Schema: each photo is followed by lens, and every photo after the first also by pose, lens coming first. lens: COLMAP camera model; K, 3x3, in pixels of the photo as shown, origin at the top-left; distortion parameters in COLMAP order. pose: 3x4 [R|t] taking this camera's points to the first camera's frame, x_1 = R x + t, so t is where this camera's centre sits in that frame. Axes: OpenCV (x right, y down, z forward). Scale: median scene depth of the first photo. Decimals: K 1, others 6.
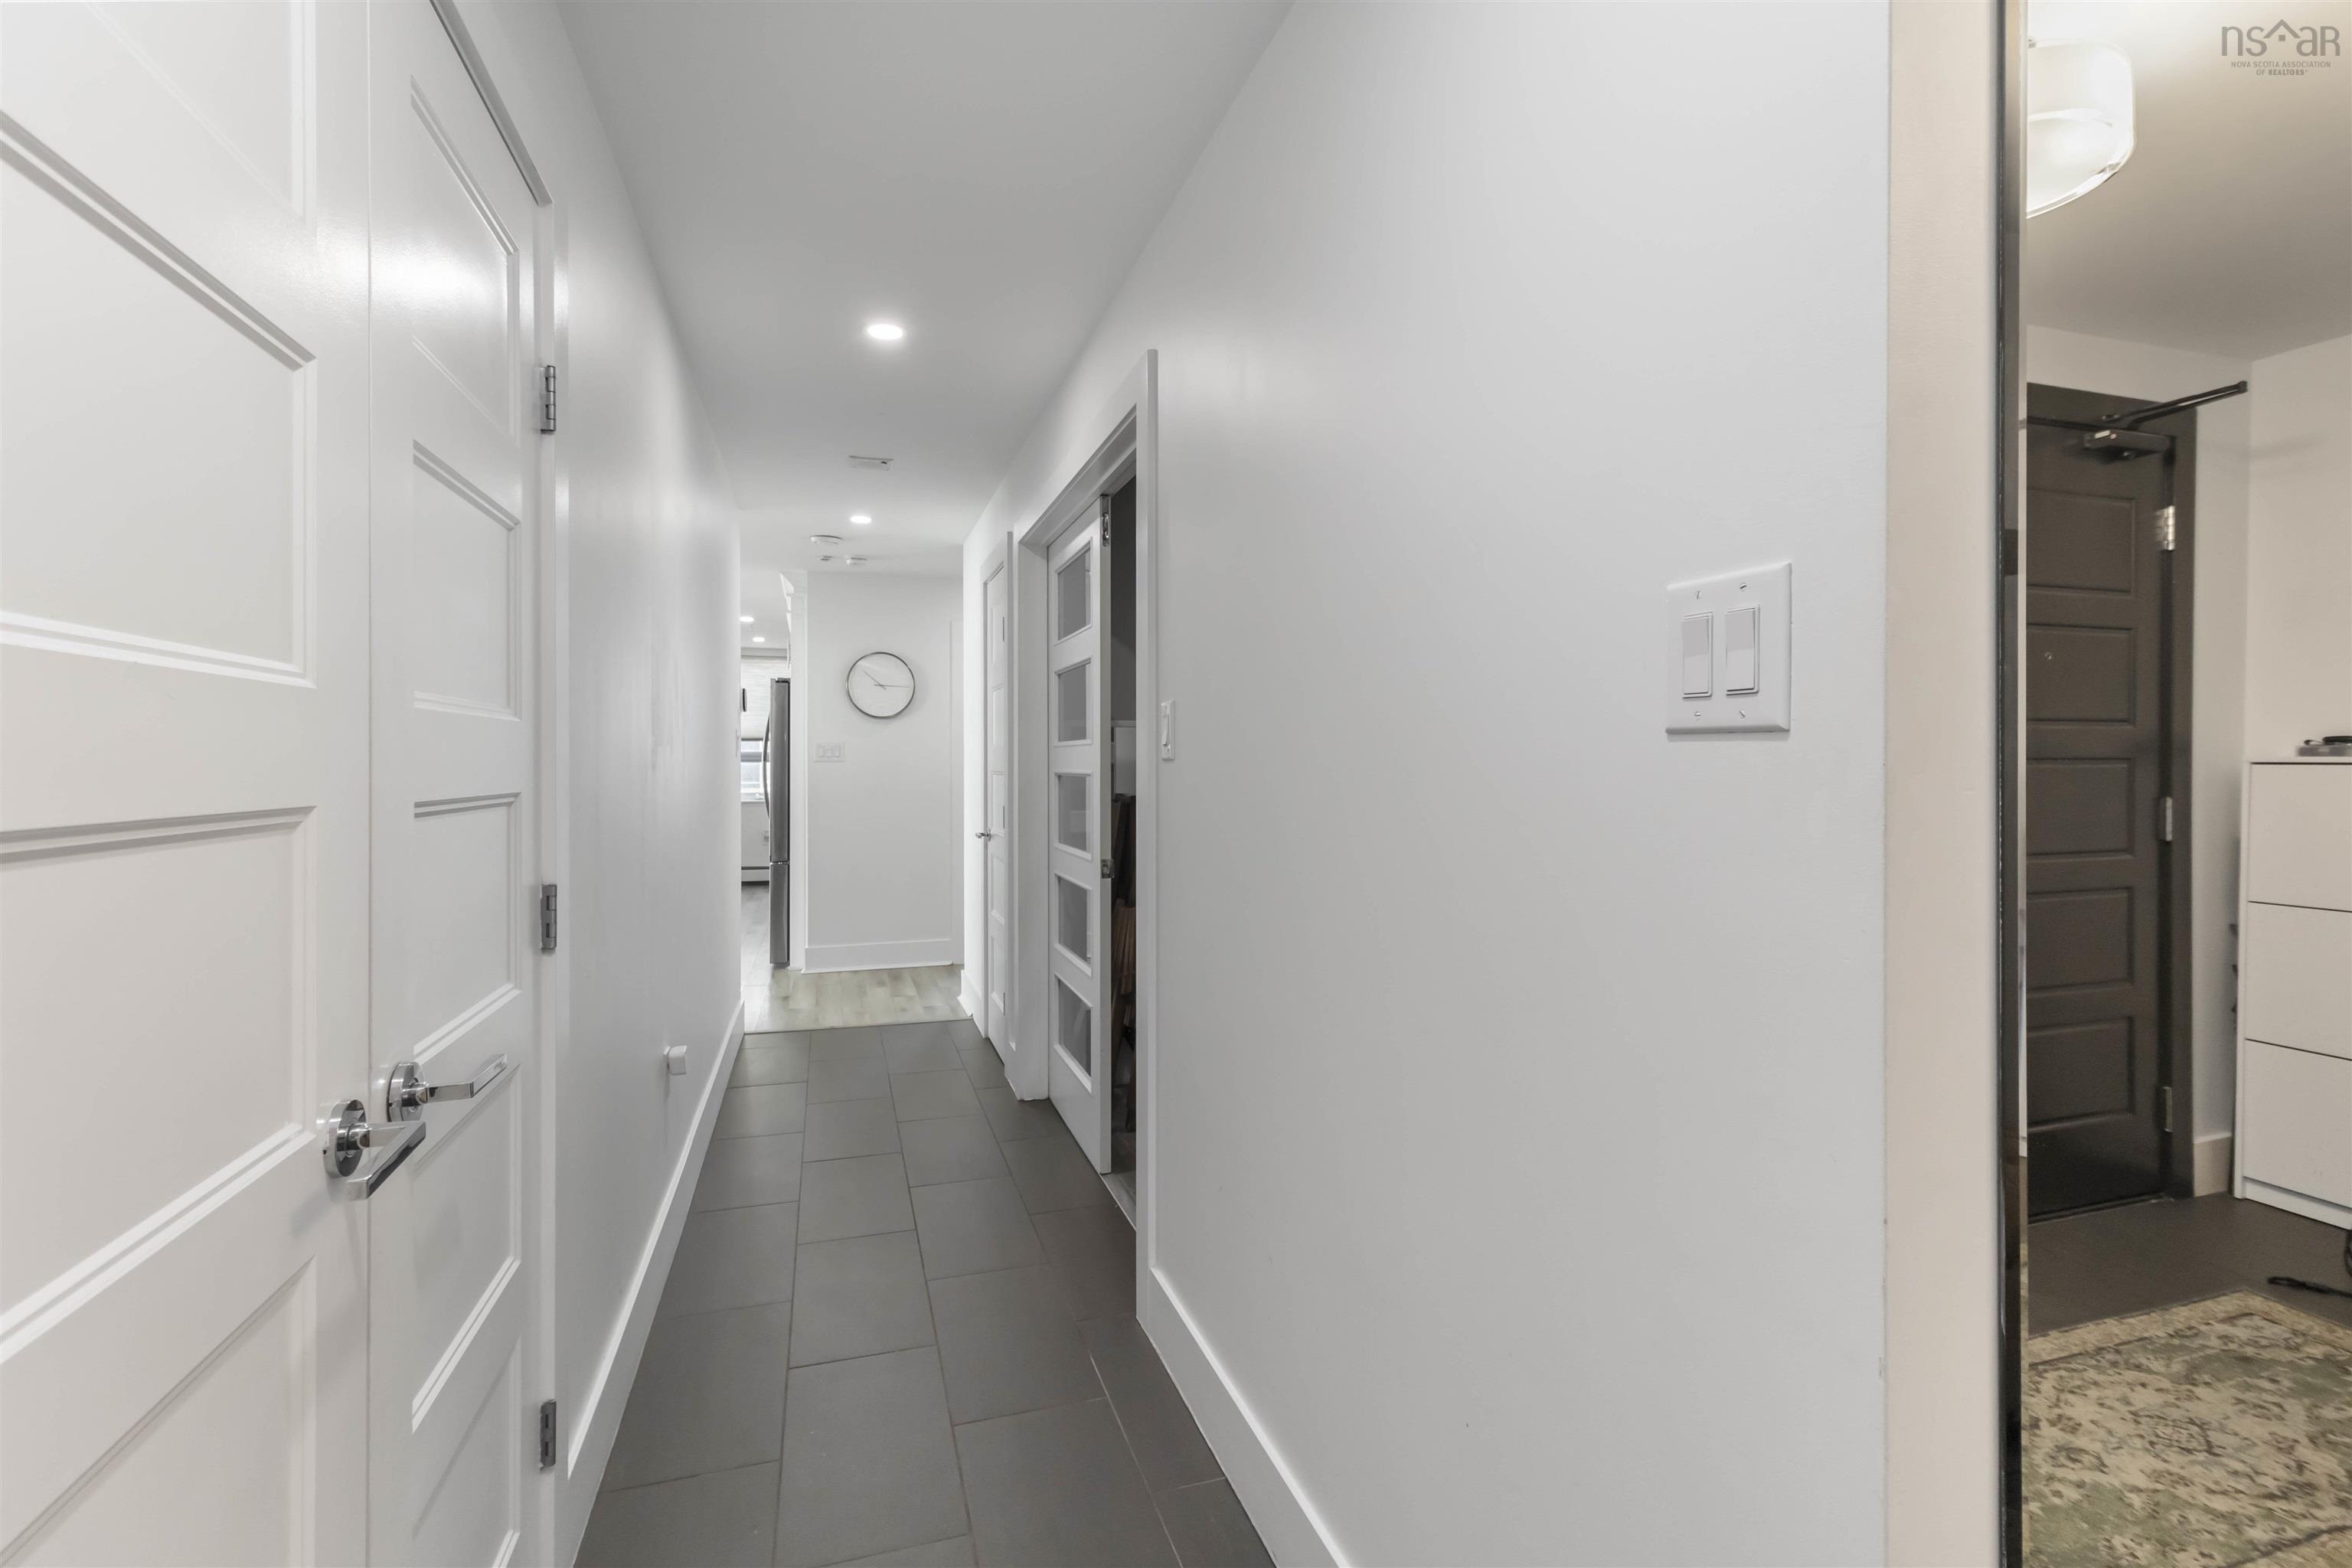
lens RADIAL K [[1088.9, 0, 1187.3], [0, 1088.9, 779.2], [0, 0, 1]] dist [0.003740, 0.001245]
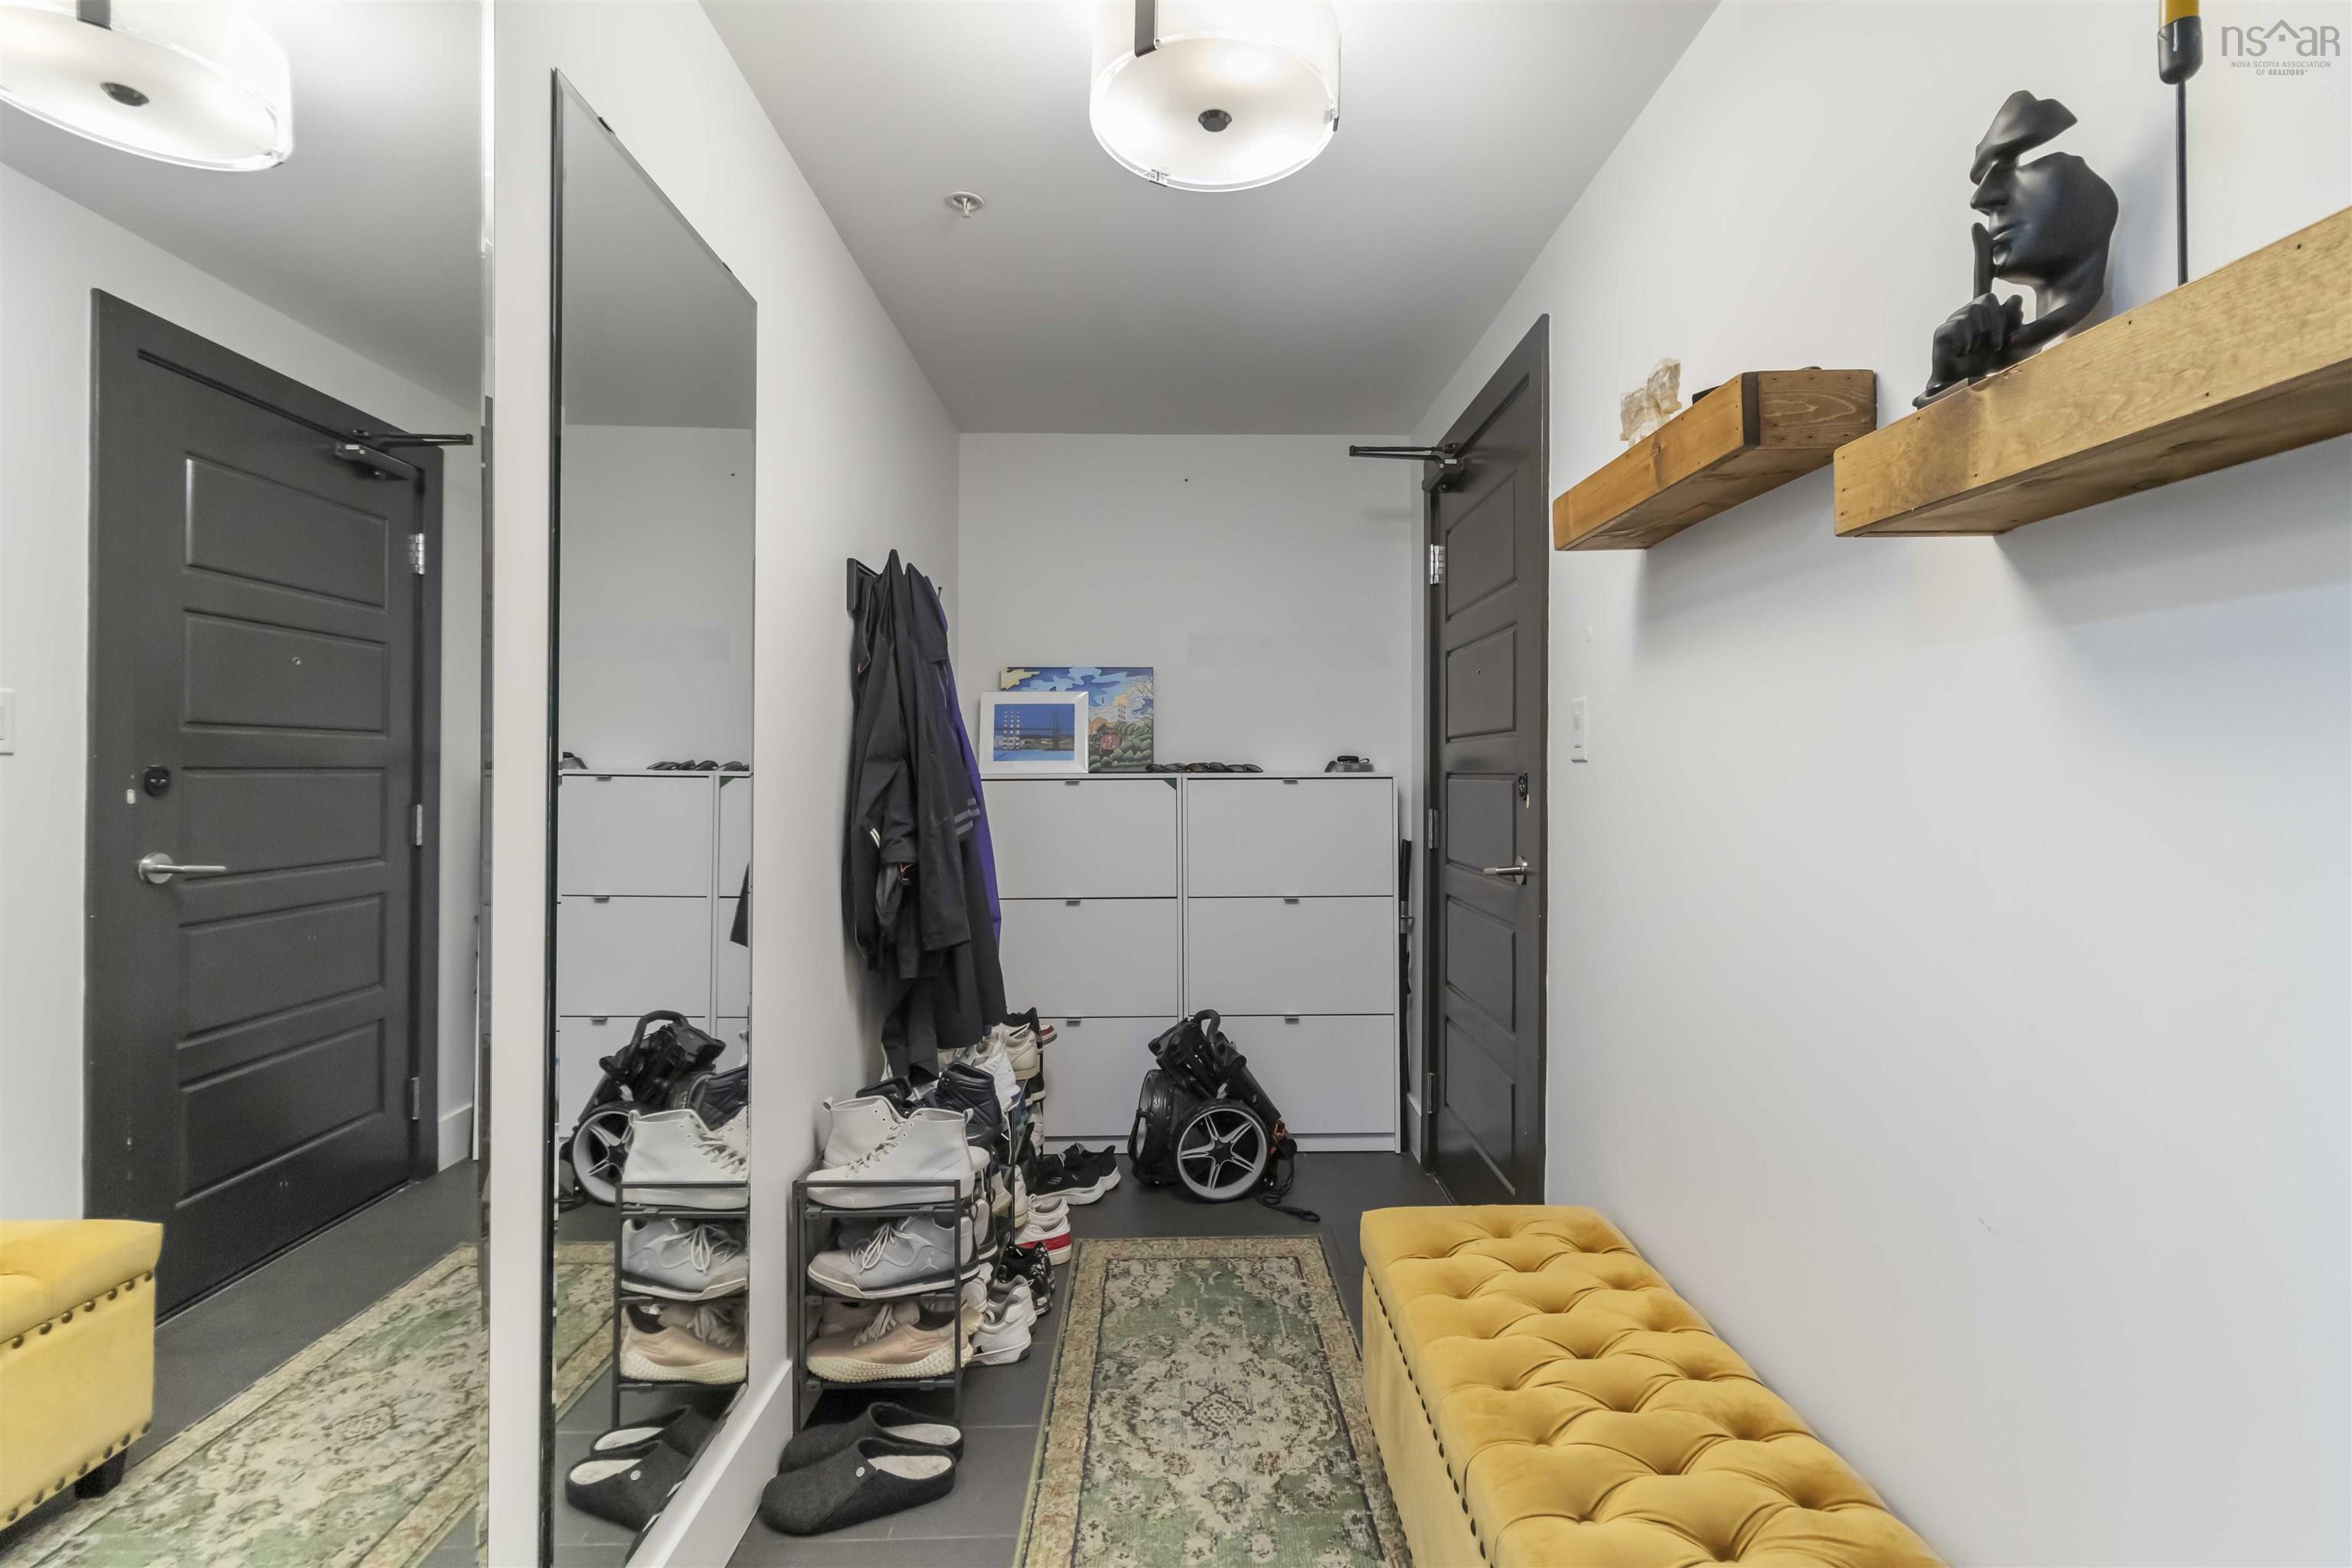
lens RADIAL K [[1091.5, 0, 1182.5], [0, 1091.5, 768.4], [0, 0, 1]] dist [0.003474, 0.000037]
pose [[0.297503, 0.007960, 0.954688, 0.130528], [0.008943, 0.999898, -0.011124, -0.000182], [-0.954679, 0.011847, 0.297402, -0.039428]]
